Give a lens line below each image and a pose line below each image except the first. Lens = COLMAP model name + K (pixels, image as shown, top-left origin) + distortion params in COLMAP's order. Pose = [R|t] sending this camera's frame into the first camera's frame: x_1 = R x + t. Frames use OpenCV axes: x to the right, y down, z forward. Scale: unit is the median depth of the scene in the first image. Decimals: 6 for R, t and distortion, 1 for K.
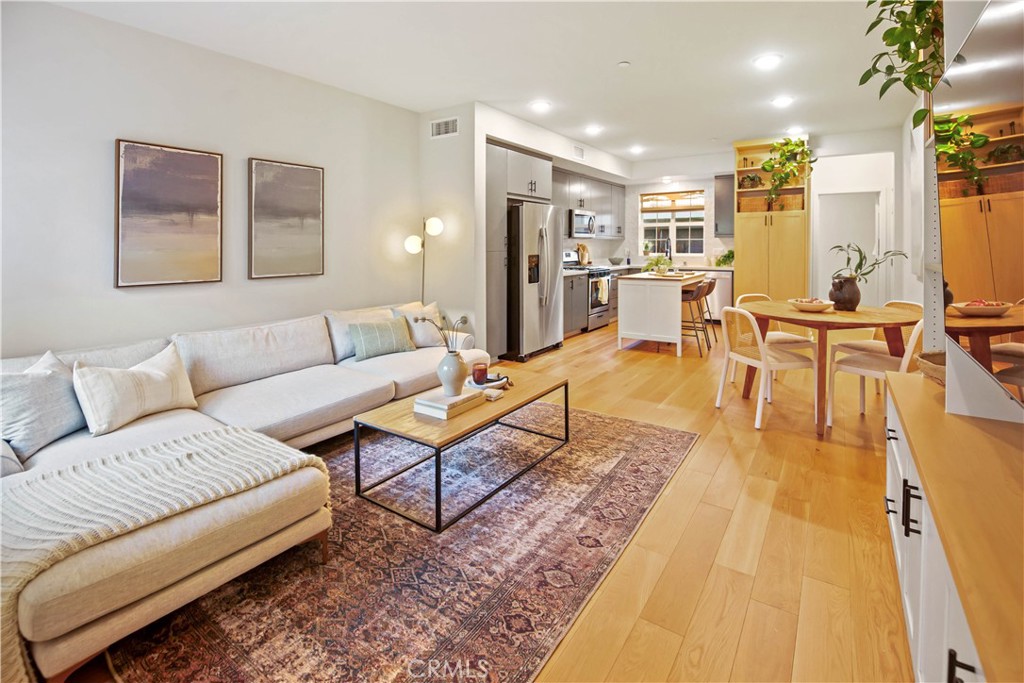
lens RADIAL K [[476.9, 0, 506.9], [0, 476.9, 257.6], [0, 0, 1]] dist [-0.002803, -0.001030]
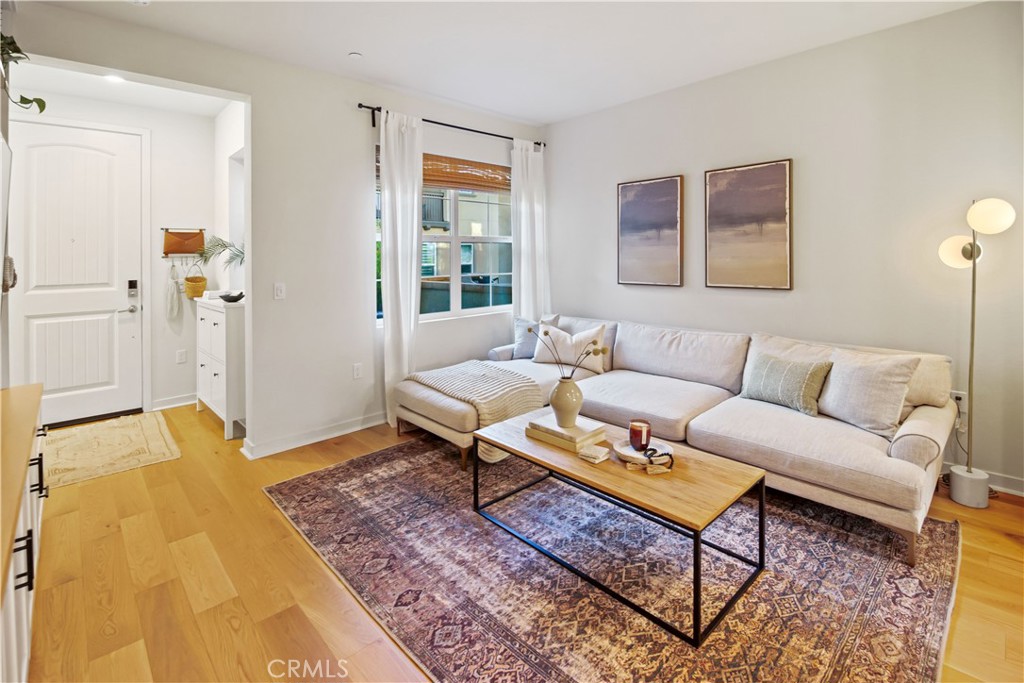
lens RADIAL K [[476.9, 0, 506.9], [0, 476.9, 257.6], [0, 0, 1]] dist [-0.002803, -0.001030]
pose [[-0.215285, 0.012341, -0.976473, 0.512232], [-0.007400, 0.999871, 0.014269, -0.027647], [0.976523, 0.010298, -0.215166, 0.702847]]
